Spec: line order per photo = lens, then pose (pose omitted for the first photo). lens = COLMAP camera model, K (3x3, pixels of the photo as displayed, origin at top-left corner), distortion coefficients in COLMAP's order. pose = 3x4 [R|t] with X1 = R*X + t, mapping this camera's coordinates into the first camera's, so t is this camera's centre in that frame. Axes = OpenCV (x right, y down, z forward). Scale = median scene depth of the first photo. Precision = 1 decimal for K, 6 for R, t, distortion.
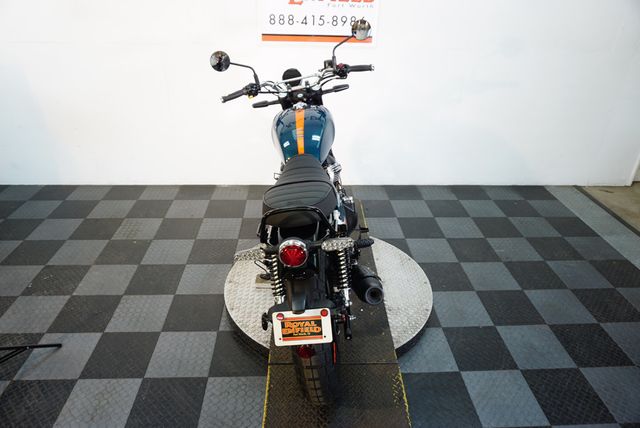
lens RADIAL K [[430.9, 0, 316.9], [0, 430.9, 211.9], [0, 0, 1]] dist [-0.059818, 0.042390]
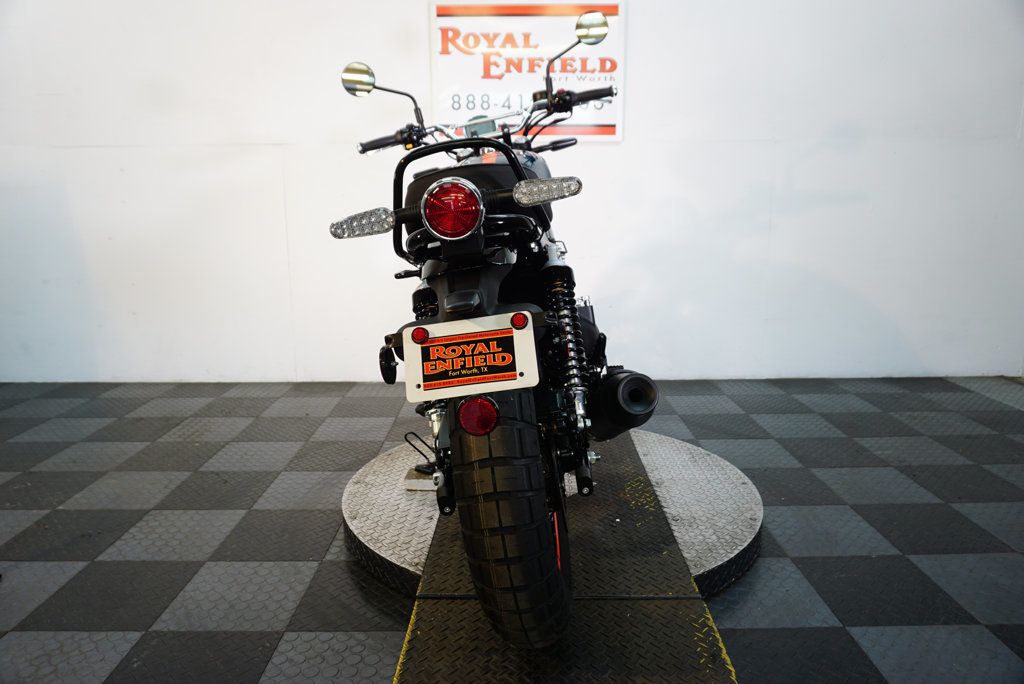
lens RADIAL K [[689.4, 0, 507.1], [0, 689.4, 338.6], [0, 0, 1]] dist [-0.059818, 0.042390]
pose [[0.998487, -0.019320, -0.051488, 0.021938], [0.002761, 0.952692, -0.303926, 0.253179], [0.054924, 0.303323, 0.951303, 0.181486]]
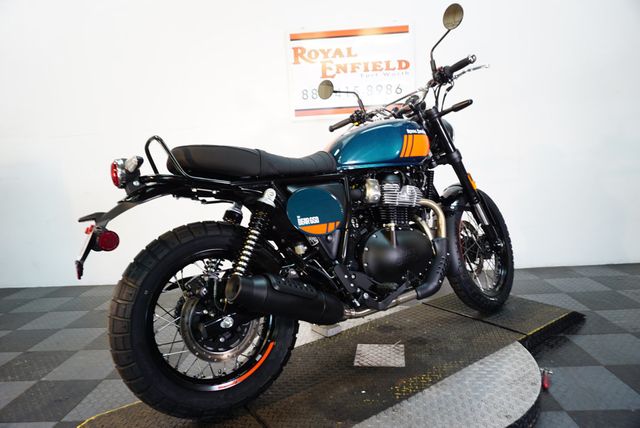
lens RADIAL K [[430.9, 0, 316.9], [0, 430.9, 211.9], [0, 0, 1]] dist [-0.059818, 0.042390]
pose [[0.991794, -0.065505, -0.109788, 0.016088], [0.020132, 0.928067, -0.371869, 0.209884], [0.126249, 0.366607, 0.921770, 0.259561]]
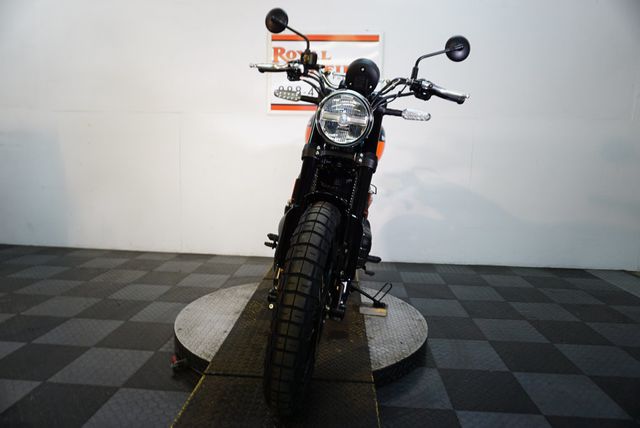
lens RADIAL K [[430.9, 0, 315.4], [0, 430.9, 211.9], [0, 0, 1]] dist [-0.056129, 0.041076]
pose [[0.992066, 0.017925, -0.124437, 0.156954], [-0.062185, 0.930189, -0.361775, 0.283373], [0.109265, 0.366642, 0.923923, 0.160484]]
